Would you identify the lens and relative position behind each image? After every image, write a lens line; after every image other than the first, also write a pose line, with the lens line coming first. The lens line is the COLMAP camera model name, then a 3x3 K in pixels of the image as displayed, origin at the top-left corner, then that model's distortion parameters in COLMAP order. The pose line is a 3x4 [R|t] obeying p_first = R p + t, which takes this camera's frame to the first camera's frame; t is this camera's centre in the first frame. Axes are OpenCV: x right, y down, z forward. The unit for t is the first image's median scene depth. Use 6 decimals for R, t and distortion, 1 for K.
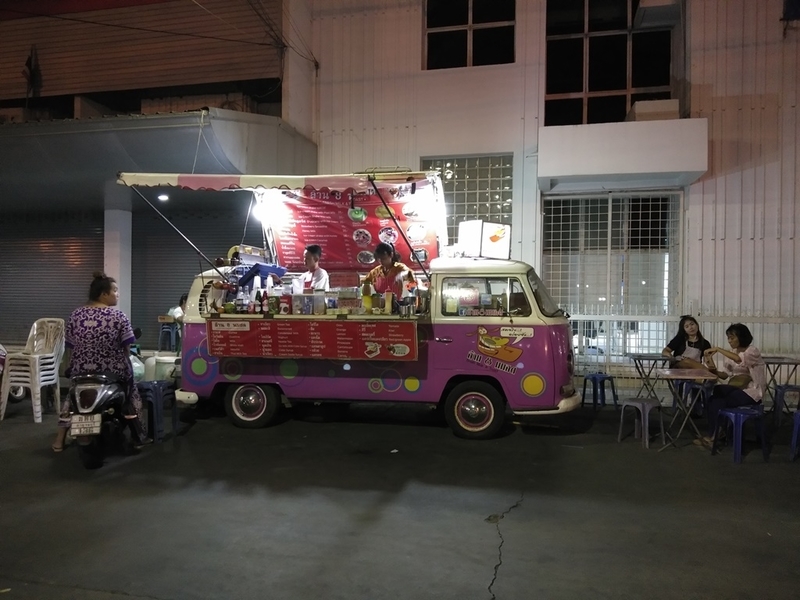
lens RADIAL K [[621.7, 0, 404.7], [0, 621.7, 301.5], [0, 0, 1]] dist [0.091859, -0.152034]
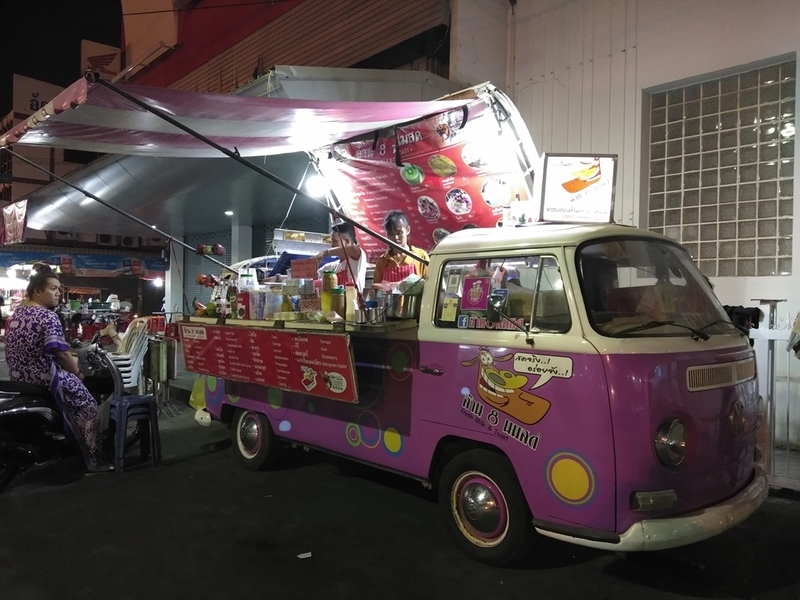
lens RADIAL K [[621.7, 0, 404.7], [0, 621.7, 301.5], [0, 0, 1]] dist [0.091859, -0.152034]
pose [[0.810299, 0.004293, -0.586002, 0.372008], [-0.009795, 0.999933, -0.006218, 0.003381], [0.585935, 0.010779, 0.810286, 0.524392]]
